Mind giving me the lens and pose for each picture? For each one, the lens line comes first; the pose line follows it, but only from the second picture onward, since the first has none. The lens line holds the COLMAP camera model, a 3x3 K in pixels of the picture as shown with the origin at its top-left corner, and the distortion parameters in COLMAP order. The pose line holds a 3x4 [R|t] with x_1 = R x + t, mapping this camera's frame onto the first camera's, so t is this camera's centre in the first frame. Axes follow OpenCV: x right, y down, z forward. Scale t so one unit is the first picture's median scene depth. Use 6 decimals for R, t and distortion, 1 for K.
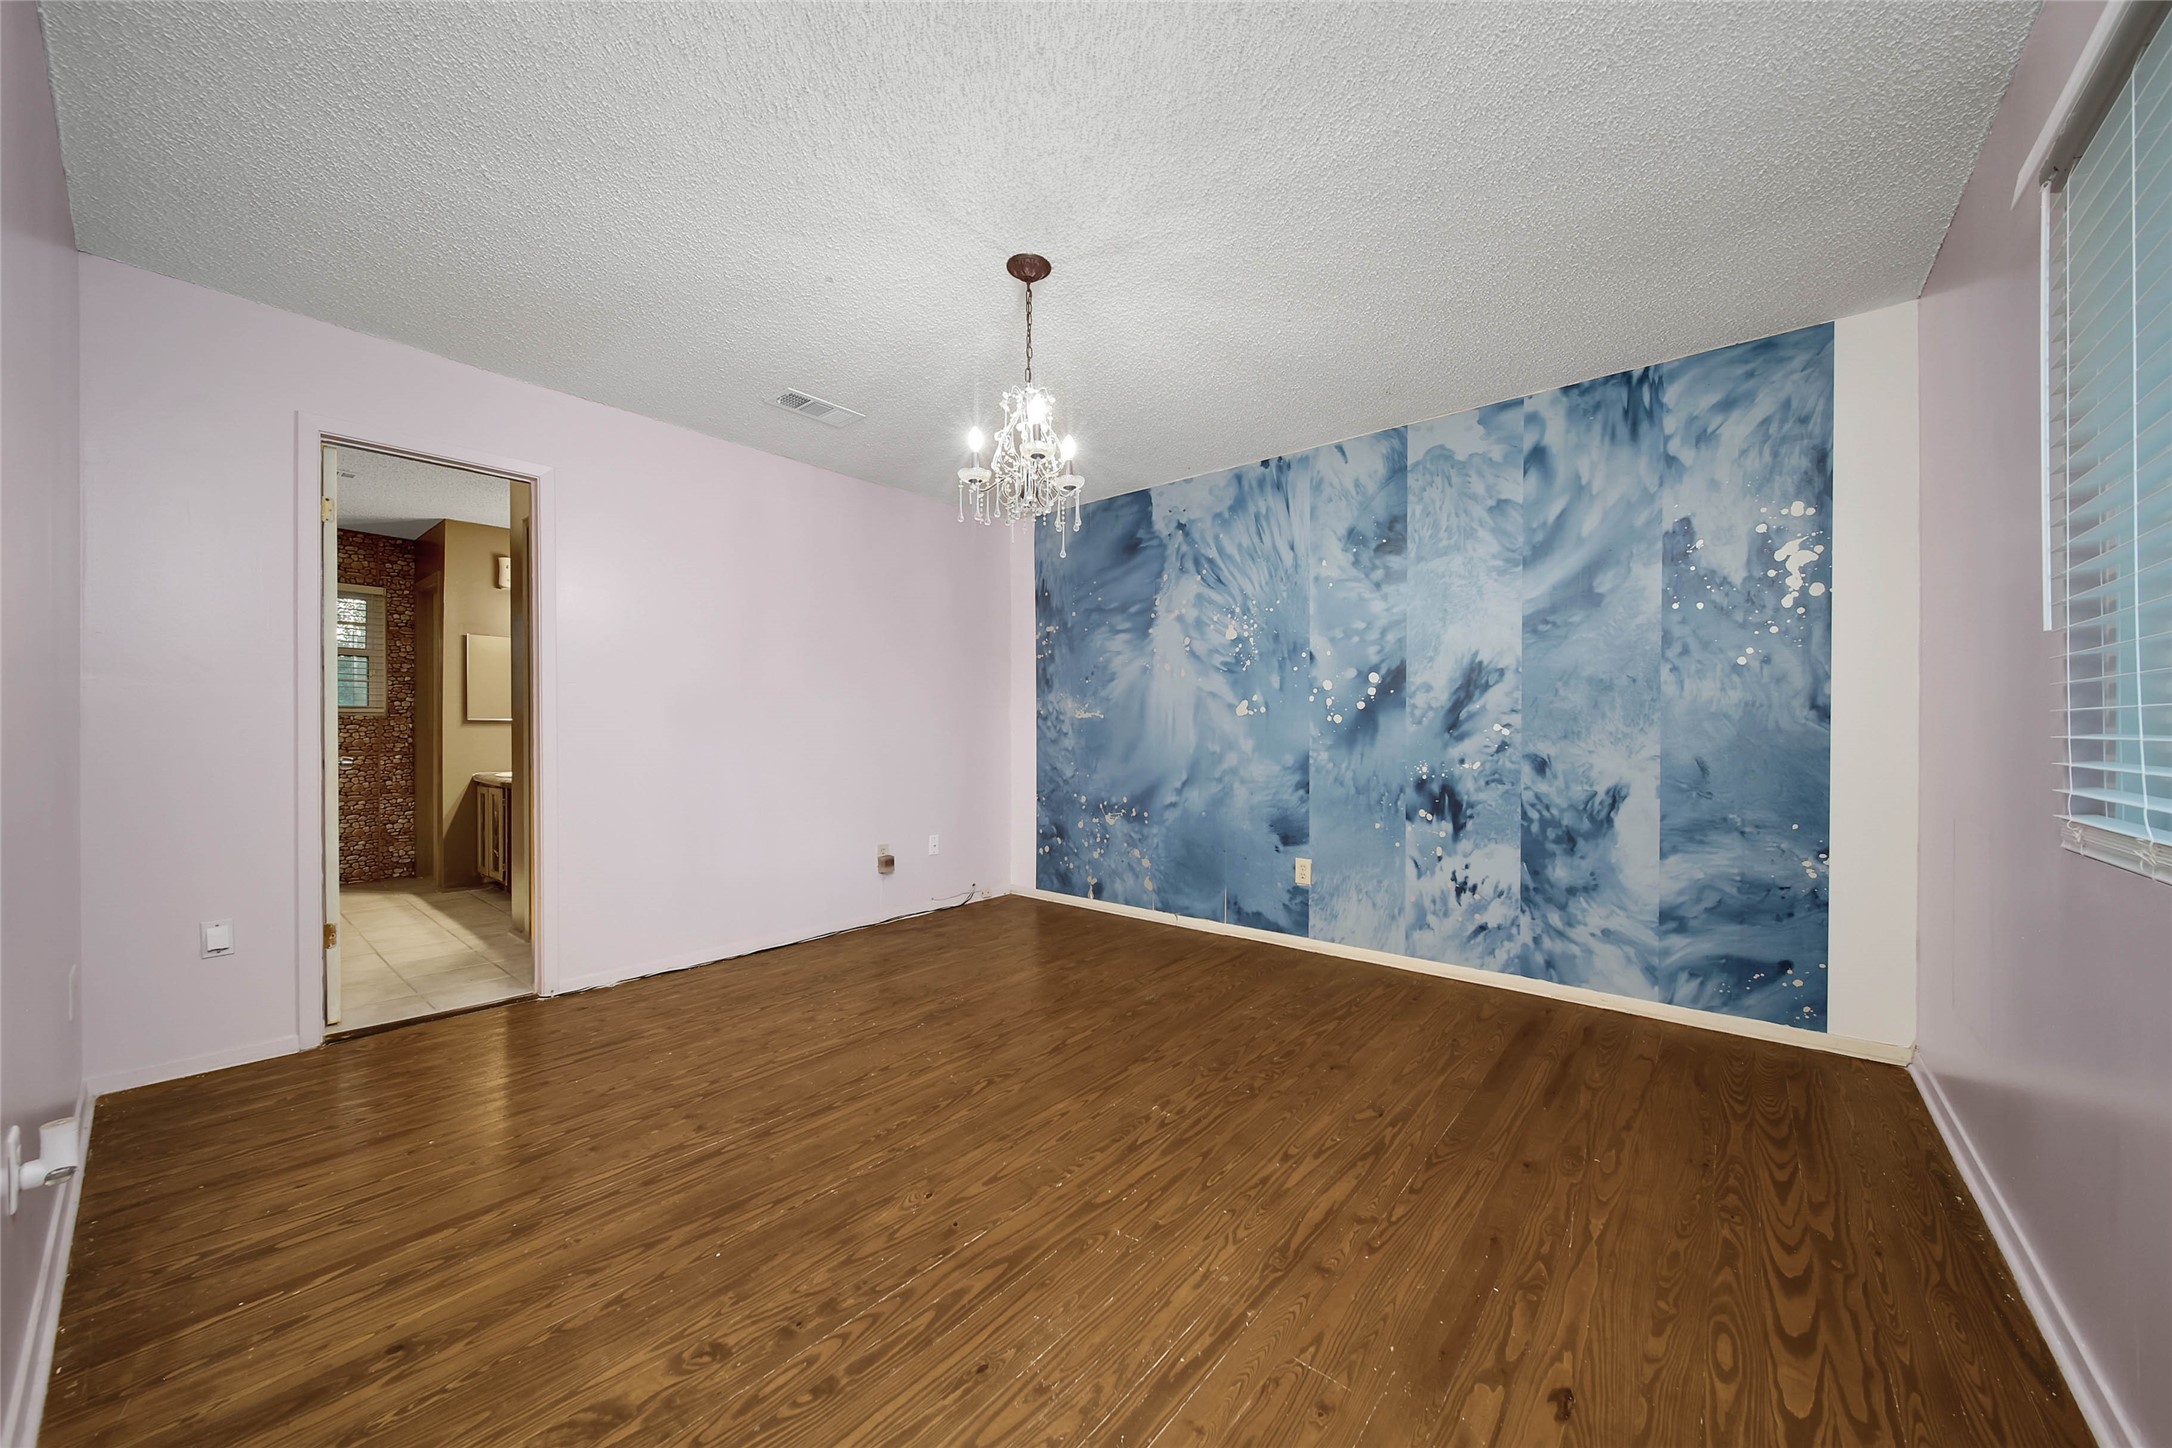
lens RADIAL K [[776.6, 0, 1085.6], [0, 776.6, 729.9], [0, 0, 1]] dist [-0.000861, -0.000824]
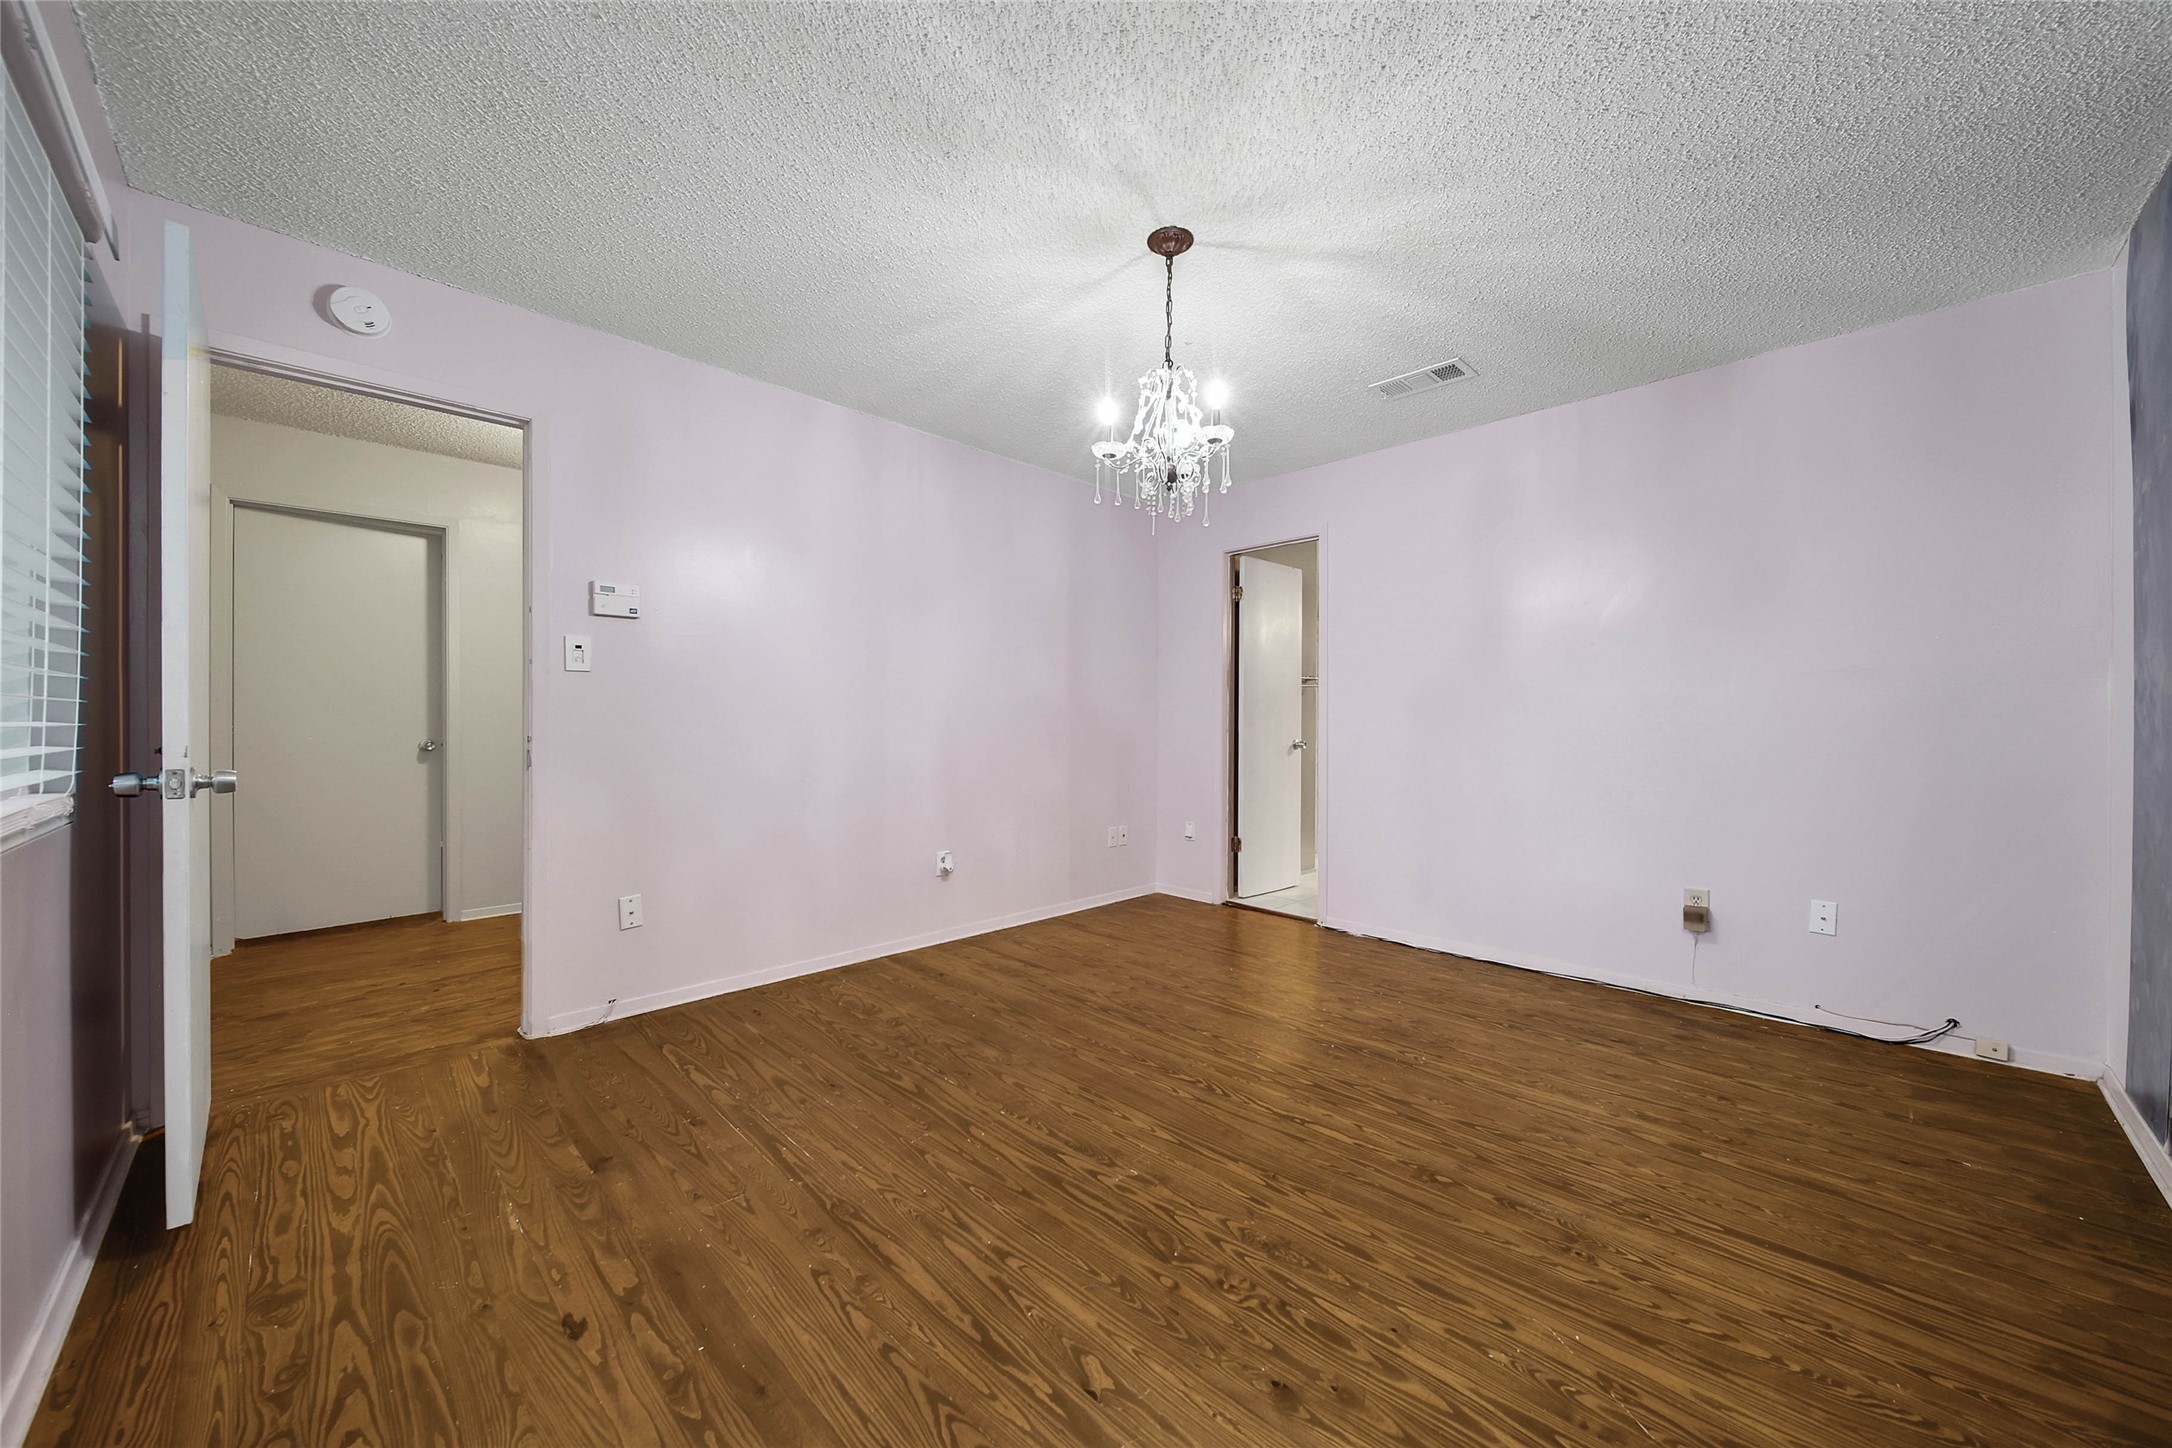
lens RADIAL K [[776.6, 0, 1093.1], [0, 776.6, 724.2], [0, 0, 1]] dist [-0.000861, -0.000824]
pose [[-0.080833, 0.000921, -0.996727, 0.697343], [-0.002722, 0.999996, 0.001145, 0.001092], [0.996724, 0.002806, -0.080830, 0.767704]]
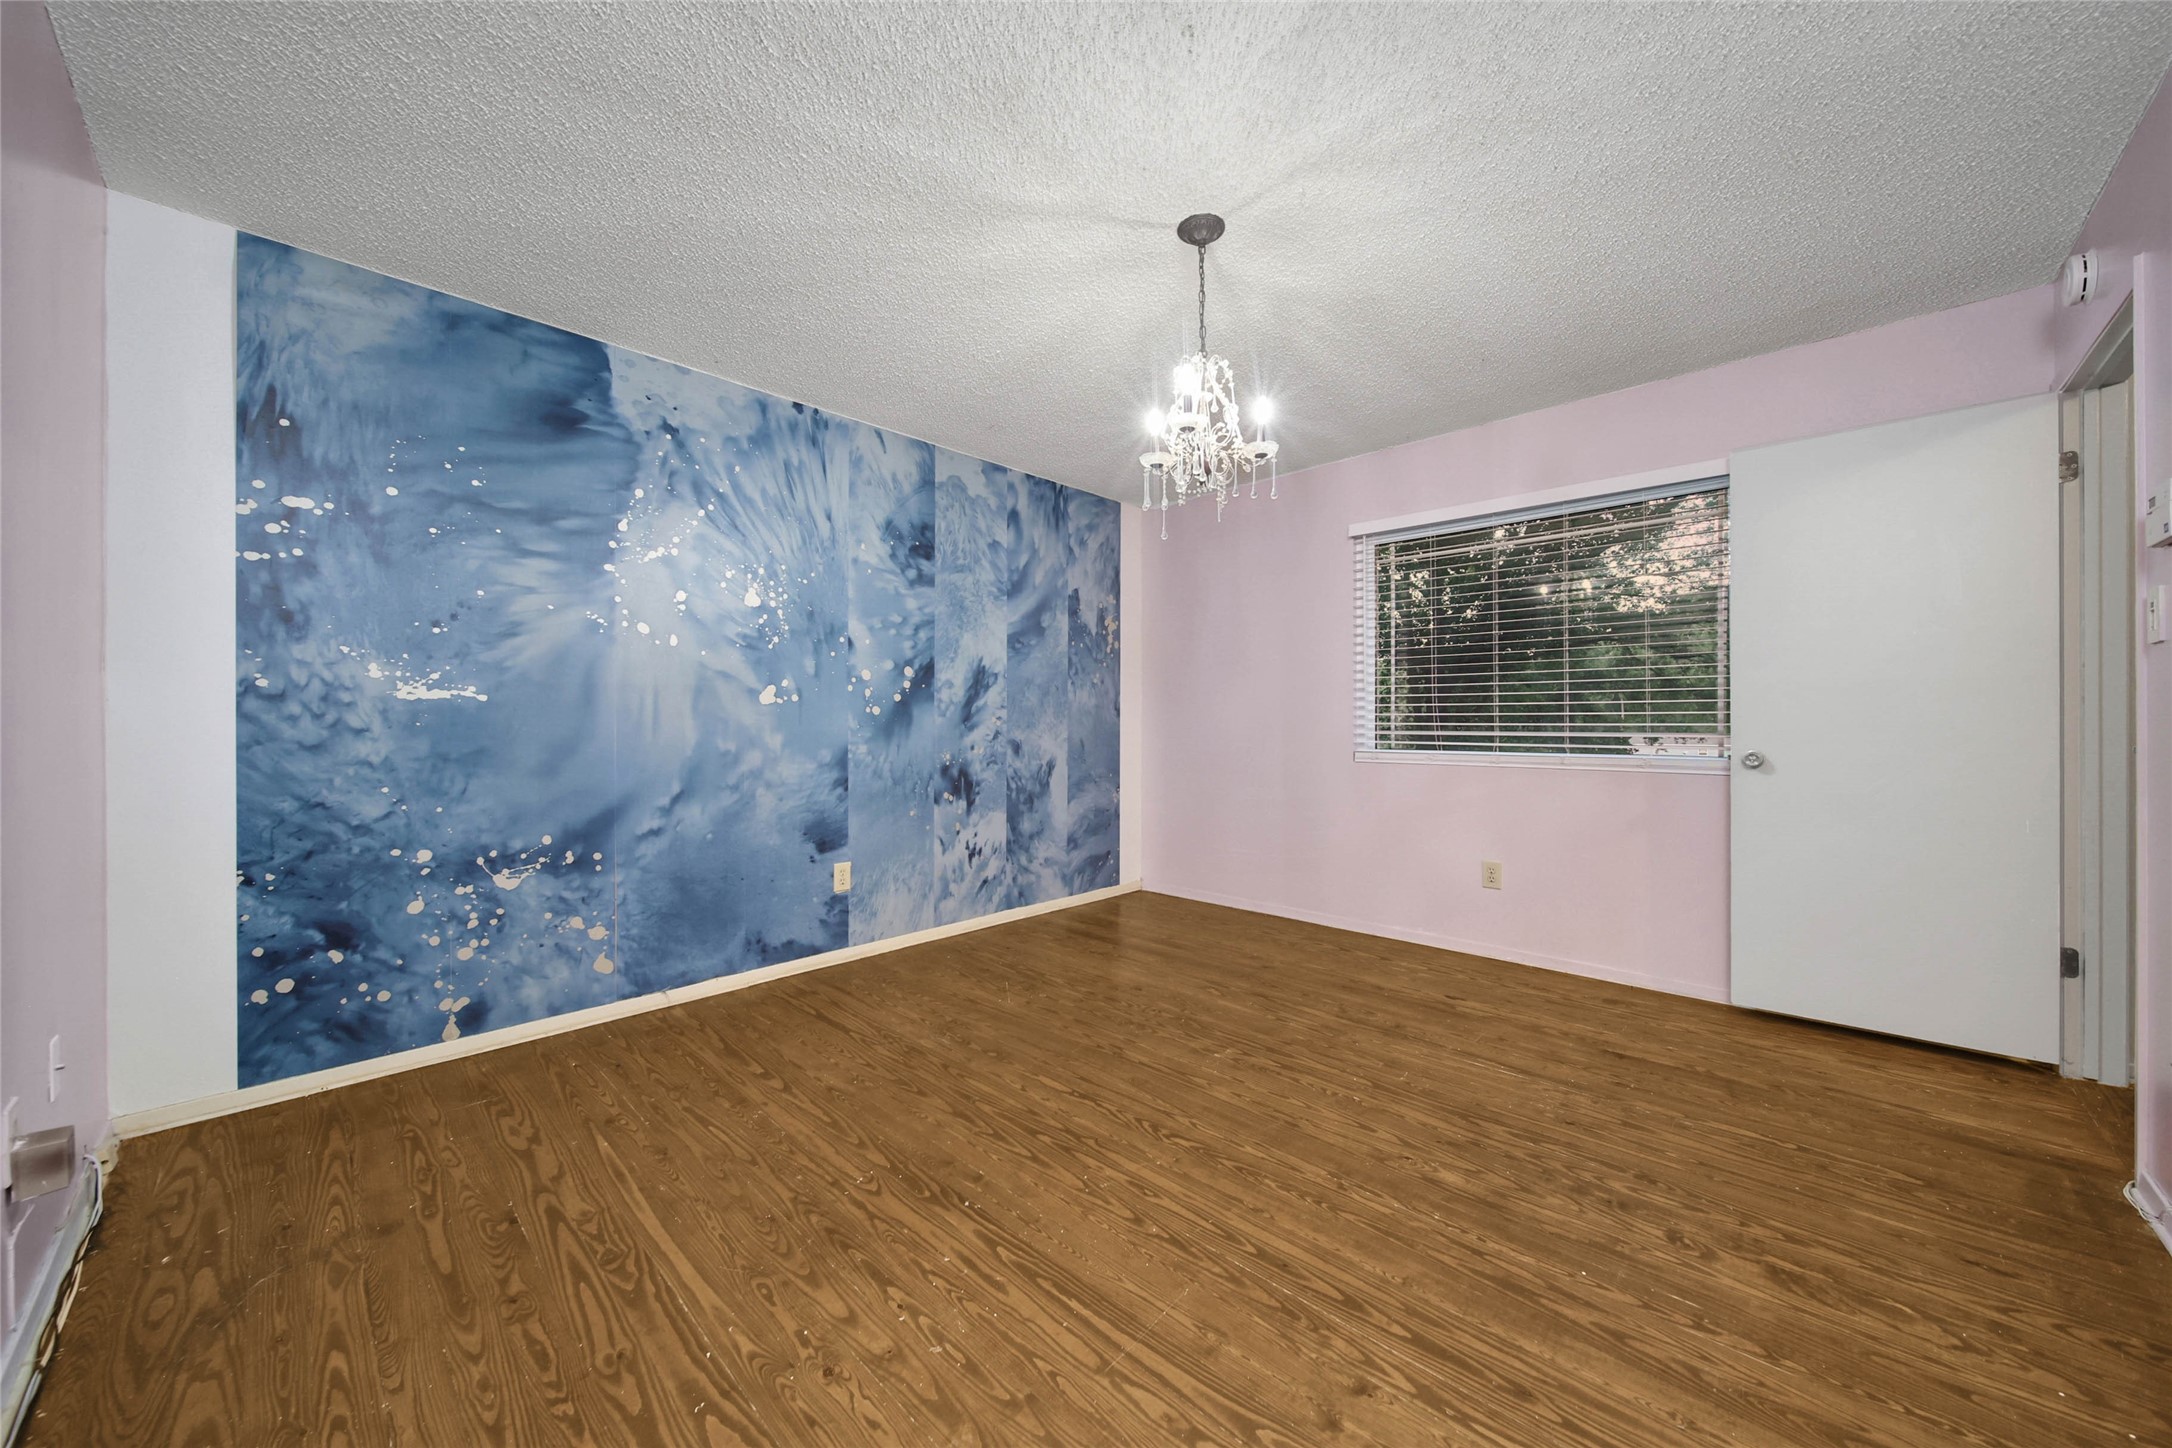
lens RADIAL K [[776.6, 0, 1094.1], [0, 776.6, 720.2], [0, 0, 1]] dist [-0.000861, -0.000824]
pose [[0.054131, 0.000613, 0.998534, -0.790593], [0.000245, 1.000000, -0.000627, -0.001654], [-0.998534, 0.000279, 0.054131, 0.839686]]
